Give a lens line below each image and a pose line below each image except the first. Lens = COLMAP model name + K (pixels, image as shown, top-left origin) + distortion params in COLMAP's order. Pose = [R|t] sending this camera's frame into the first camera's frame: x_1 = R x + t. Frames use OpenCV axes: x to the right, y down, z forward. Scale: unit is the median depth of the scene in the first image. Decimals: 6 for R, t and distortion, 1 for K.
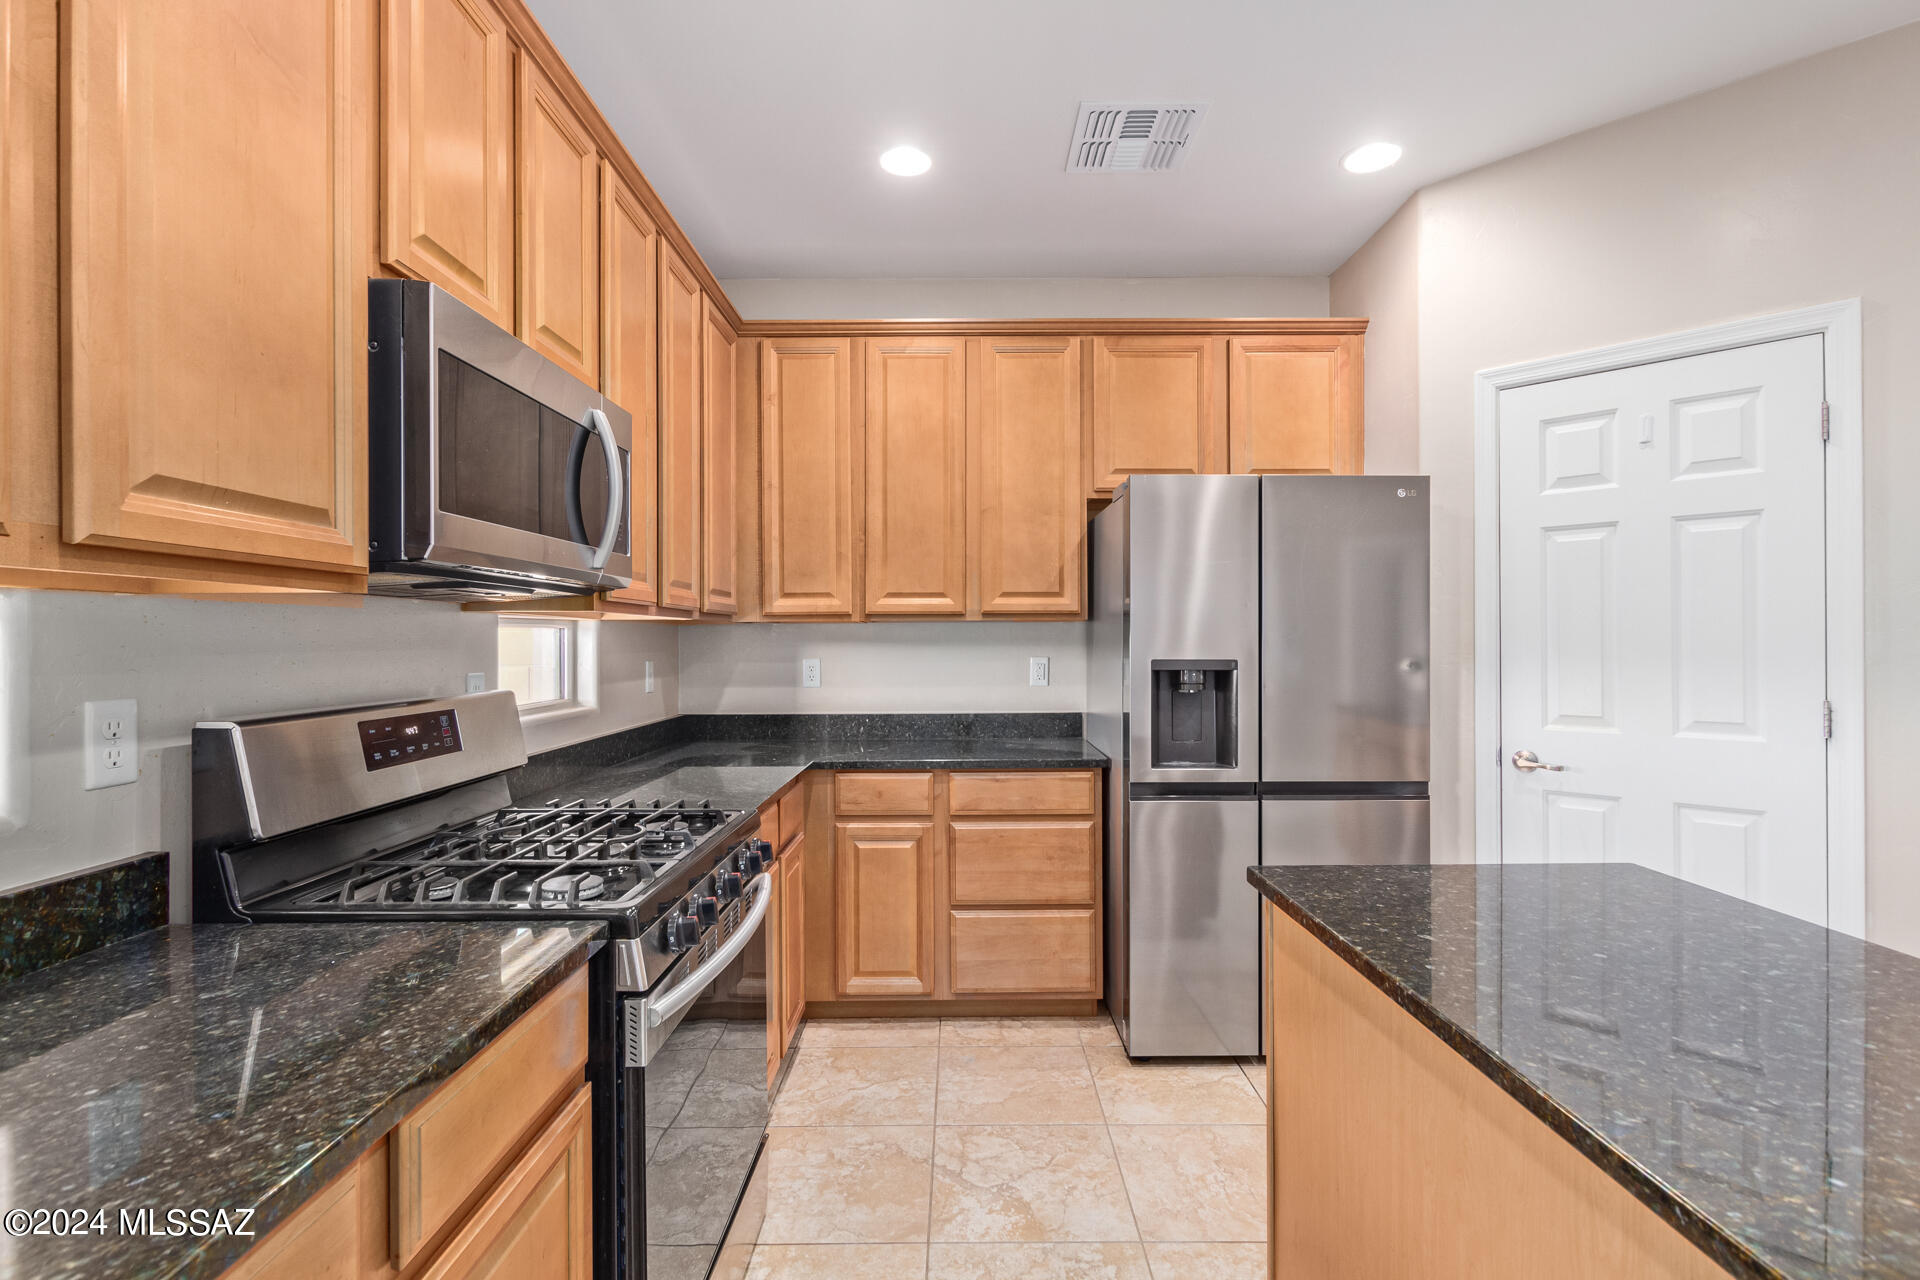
lens RADIAL K [[888.2, 0, 964.7], [0, 888.2, 637.7], [0, 0, 1]] dist [0.002598, -0.001561]
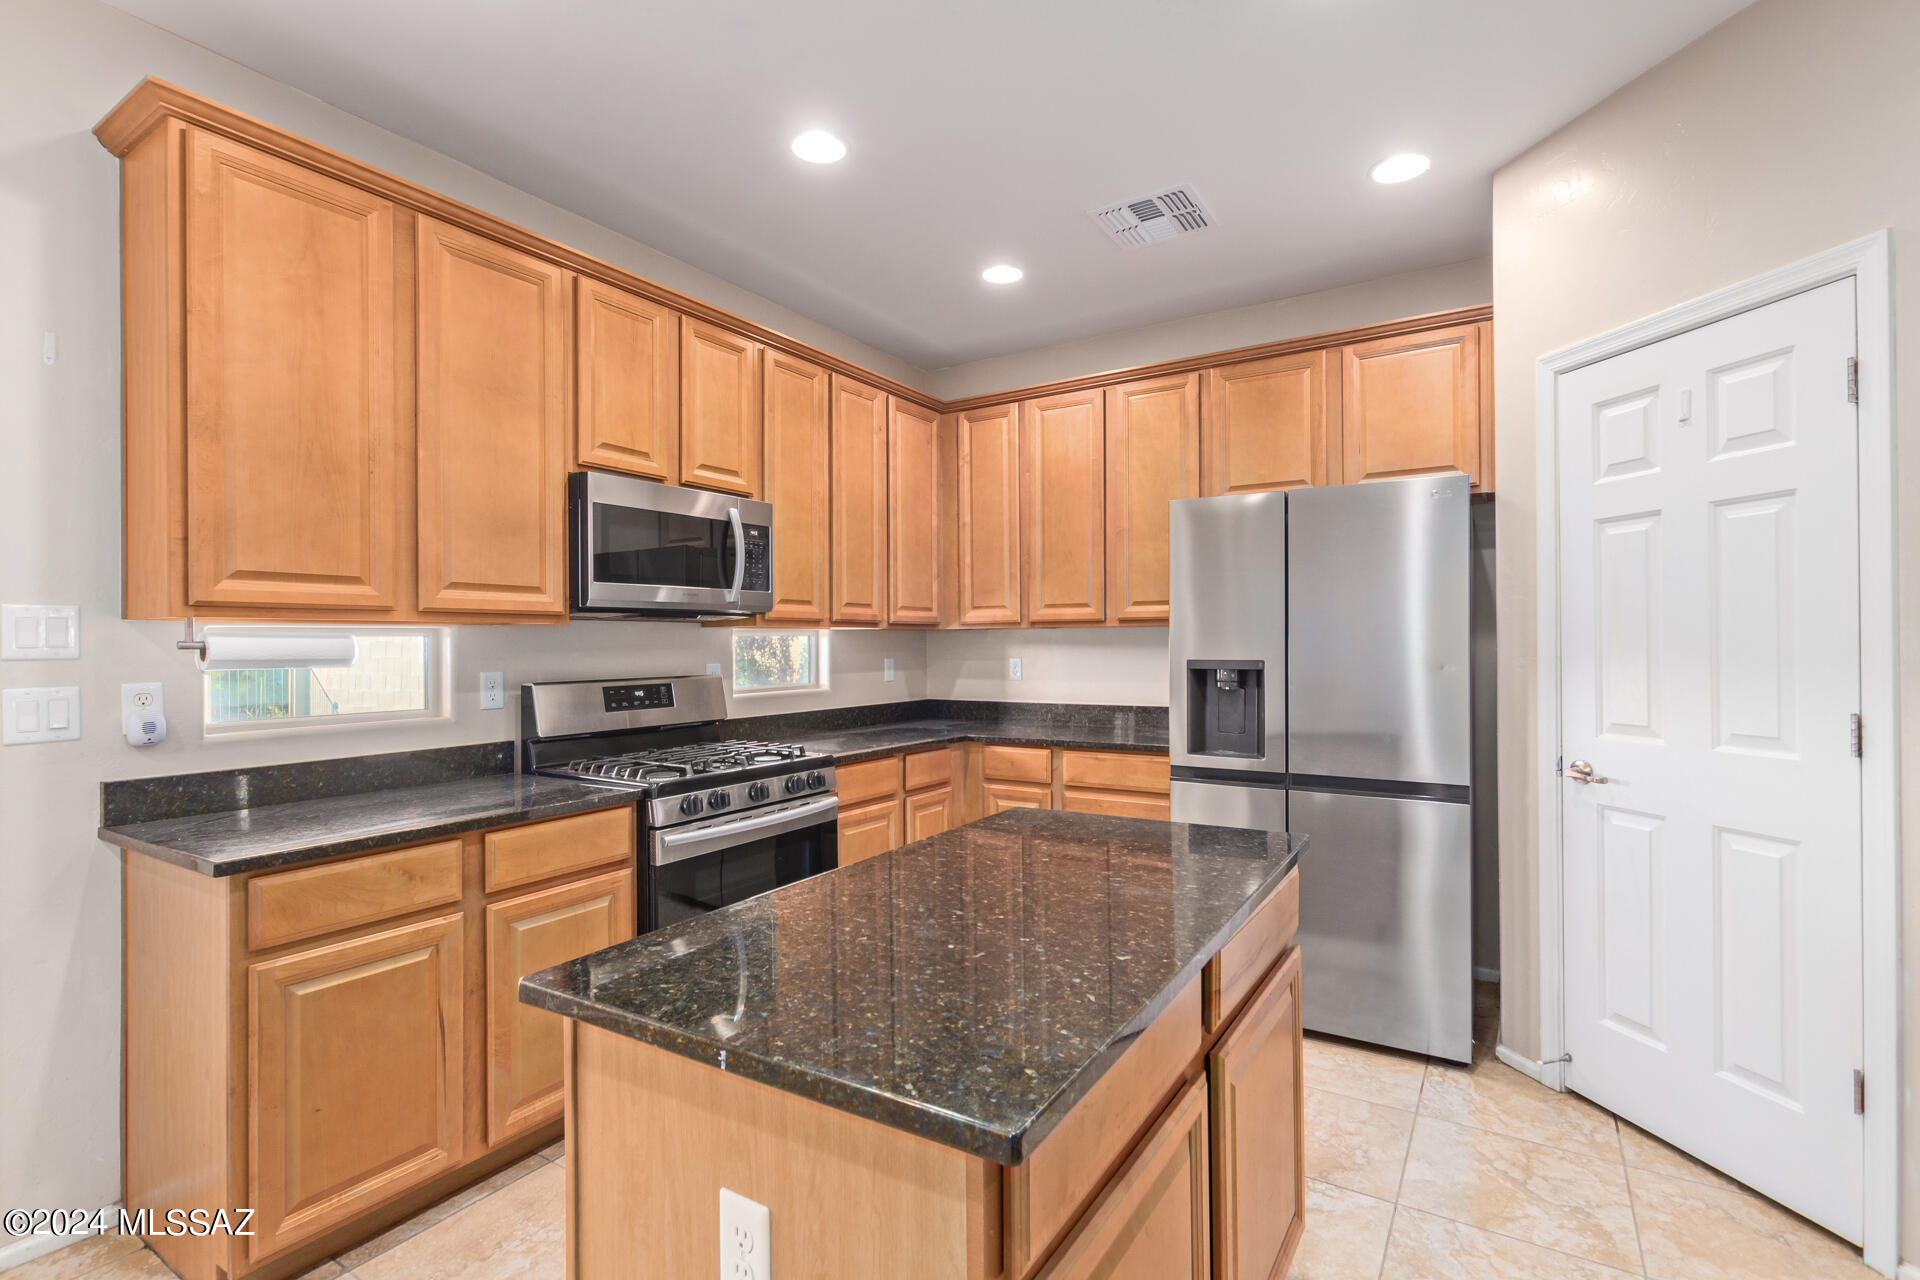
lens RADIAL K [[888.2, 0, 951.8], [0, 888.2, 637.3], [0, 0, 1]] dist [0.002598, -0.001561]
pose [[0.844201, -0.006161, -0.535991, 0.570950], [0.005311, 0.999981, -0.003128, -0.002329], [0.536000, -0.000206, 0.844218, -0.135955]]
